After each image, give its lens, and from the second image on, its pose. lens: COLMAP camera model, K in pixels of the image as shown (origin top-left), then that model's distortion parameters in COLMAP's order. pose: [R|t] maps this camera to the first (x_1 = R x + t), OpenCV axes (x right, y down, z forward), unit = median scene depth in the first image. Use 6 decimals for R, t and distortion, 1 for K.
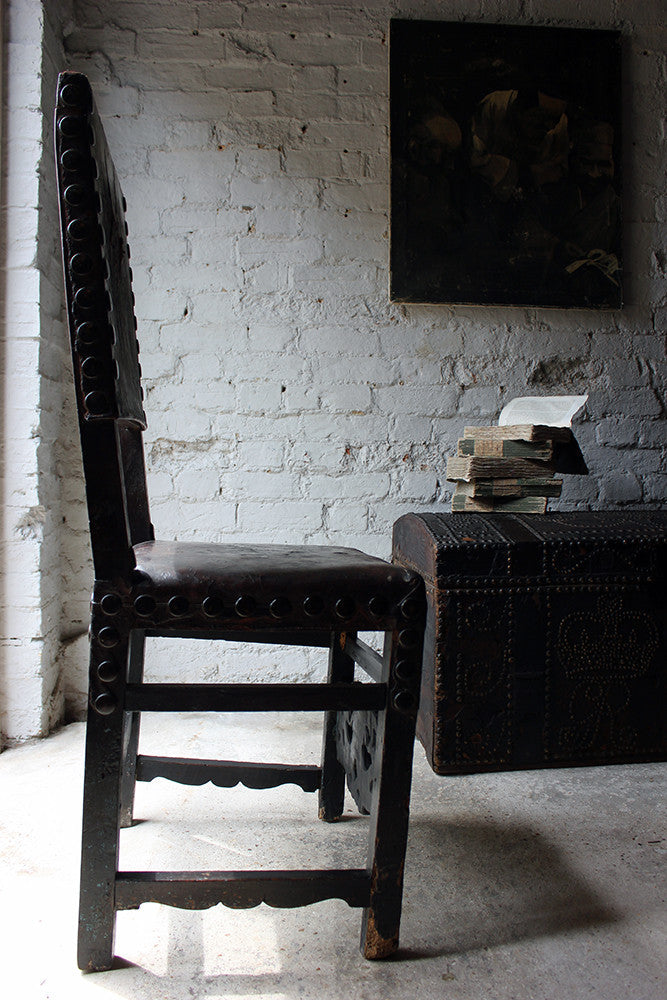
lens RADIAL K [[874.9, 0, 330.7], [0, 874.9, 504.9], [0, 0, 1]] dist [-0.172949, 0.153814]
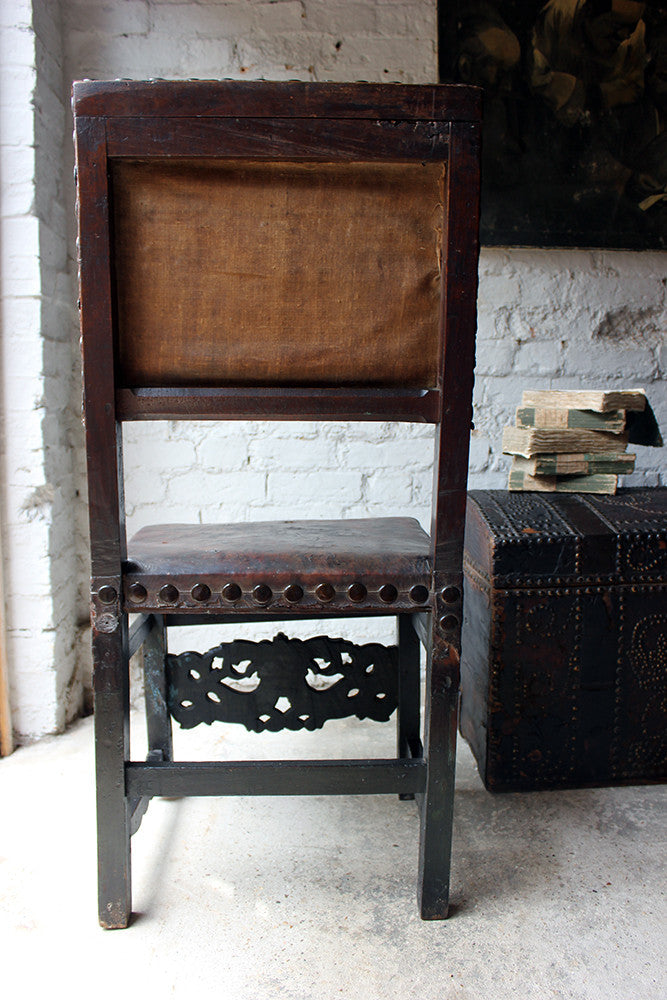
lens RADIAL K [[874.9, 0, 330.7], [0, 874.9, 504.9], [0, 0, 1]] dist [-0.172949, 0.153814]
pose [[0.998968, -0.001633, -0.045398, -0.000619], [0.005379, 0.996574, 0.082529, -0.044666], [0.045108, -0.082688, 0.995554, 0.102513]]
